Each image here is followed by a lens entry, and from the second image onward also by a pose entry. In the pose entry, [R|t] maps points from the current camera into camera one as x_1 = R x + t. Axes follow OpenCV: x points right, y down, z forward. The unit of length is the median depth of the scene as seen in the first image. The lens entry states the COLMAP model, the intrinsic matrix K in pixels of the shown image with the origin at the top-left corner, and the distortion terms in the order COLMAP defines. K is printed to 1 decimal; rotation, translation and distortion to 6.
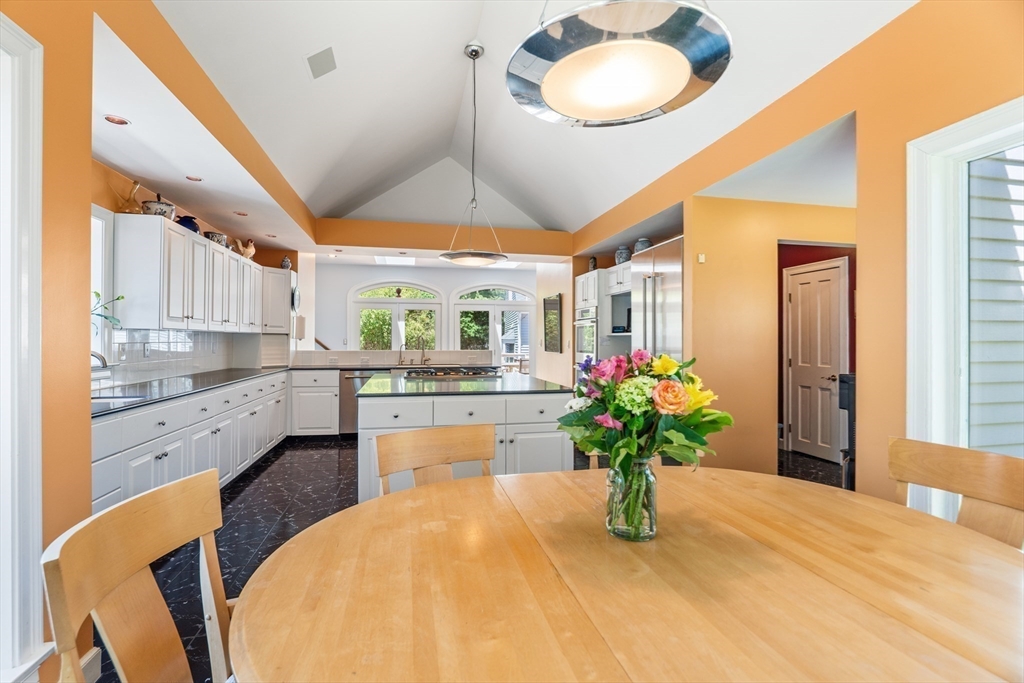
lens RADIAL K [[472.0, 0, 508.9], [0, 472.0, 335.2], [0, 0, 1]] dist [-0.000993, -0.000072]
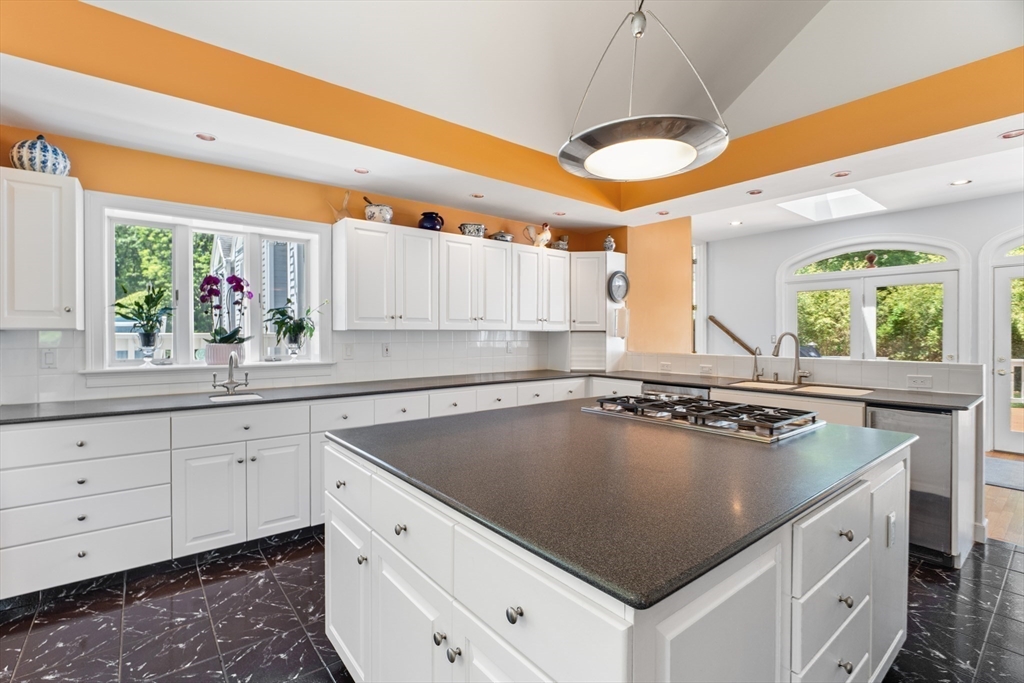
lens RADIAL K [[472.0, 0, 508.9], [0, 472.0, 335.2], [0, 0, 1]] dist [-0.000993, -0.000072]
pose [[0.416786, -0.003601, -0.908998, 0.206195], [0.008700, 0.999962, 0.000028, 0.003043], [0.908963, -0.007920, 0.416801, 0.543863]]
